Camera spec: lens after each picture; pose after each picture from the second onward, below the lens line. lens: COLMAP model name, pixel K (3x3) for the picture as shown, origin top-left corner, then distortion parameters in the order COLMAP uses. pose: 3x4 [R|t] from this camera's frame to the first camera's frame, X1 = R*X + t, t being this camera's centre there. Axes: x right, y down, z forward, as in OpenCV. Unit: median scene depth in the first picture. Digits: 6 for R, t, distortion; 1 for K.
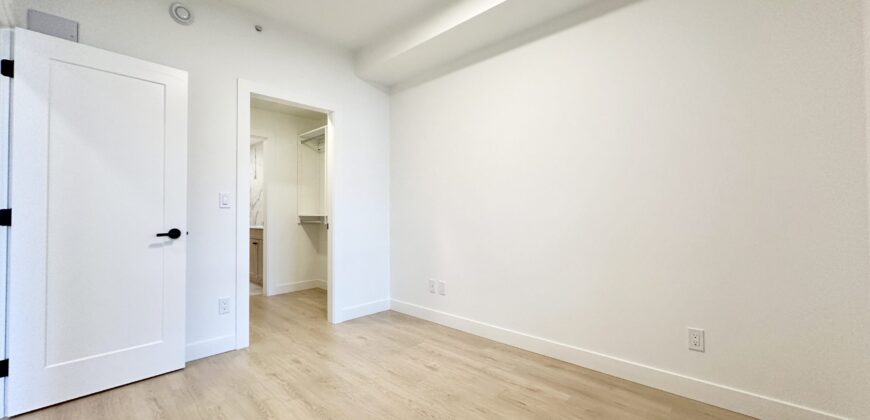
lens RADIAL K [[340.0, 0, 436.7], [0, 340.0, 208.2], [0, 0, 1]] dist [-0.001633, -0.000181]
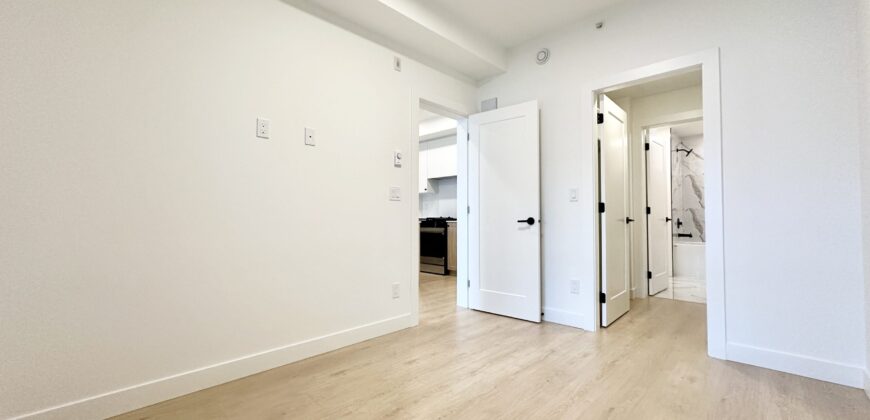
lens RADIAL K [[340.0, 0, 431.8], [0, 340.0, 205.4], [0, 0, 1]] dist [-0.001633, -0.000181]
pose [[0.004777, -0.030480, -0.999524, 0.604798], [0.019038, 0.999357, -0.030384, 0.045610], [0.999807, -0.018883, 0.005354, 0.592279]]
